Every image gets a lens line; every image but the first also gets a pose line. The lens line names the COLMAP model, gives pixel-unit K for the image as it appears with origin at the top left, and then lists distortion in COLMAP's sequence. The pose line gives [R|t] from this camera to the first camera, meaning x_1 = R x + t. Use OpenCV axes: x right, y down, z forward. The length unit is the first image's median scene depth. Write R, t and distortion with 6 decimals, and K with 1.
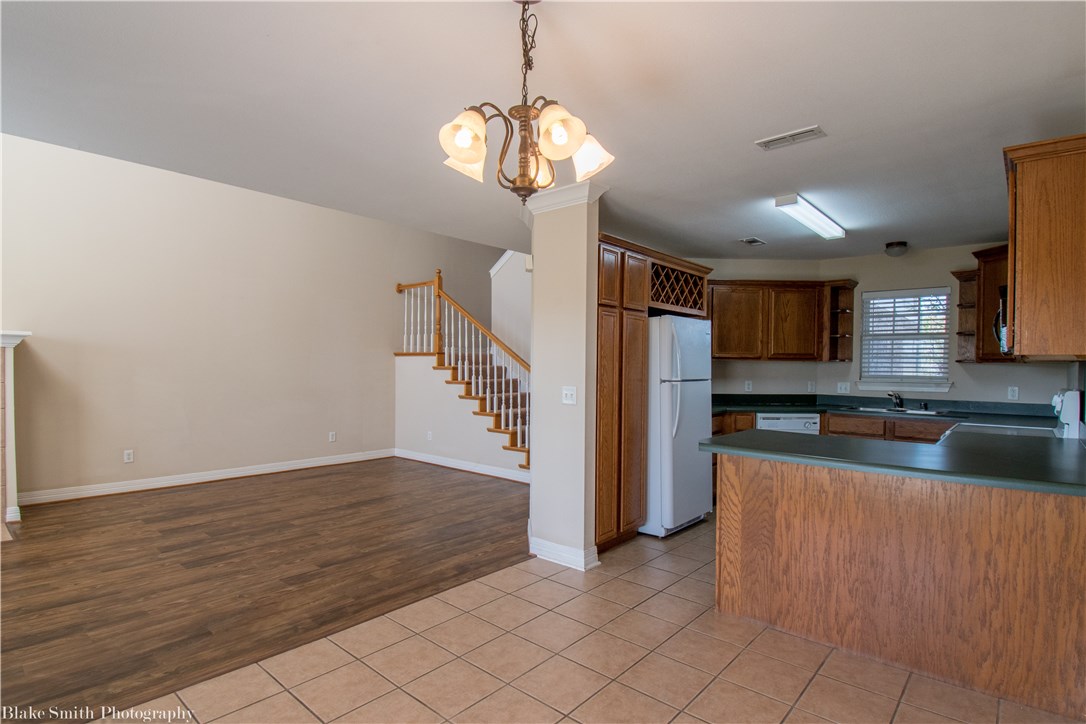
lens RADIAL K [[551.9, 0, 543.0], [0, 551.9, 362.0], [0, 0, 1]] dist [0.035651, -0.037838]
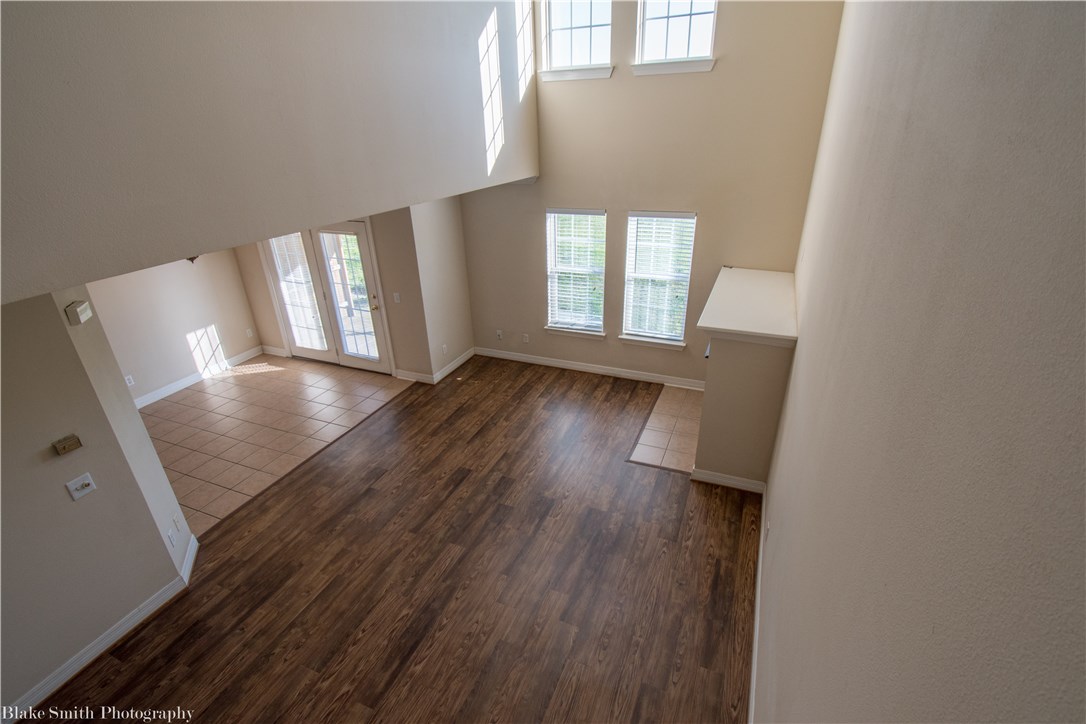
lens RADIAL K [[508.7, 0, 550.9], [0, 508.7, 371.7], [0, 0, 1]] dist [0.022450, -0.028364]
pose [[-0.945638, 0.150988, -0.288047, -0.395490], [0.012876, 0.902385, 0.430739, -0.366402], [0.324965, 0.403614, -0.855274, 1.693563]]
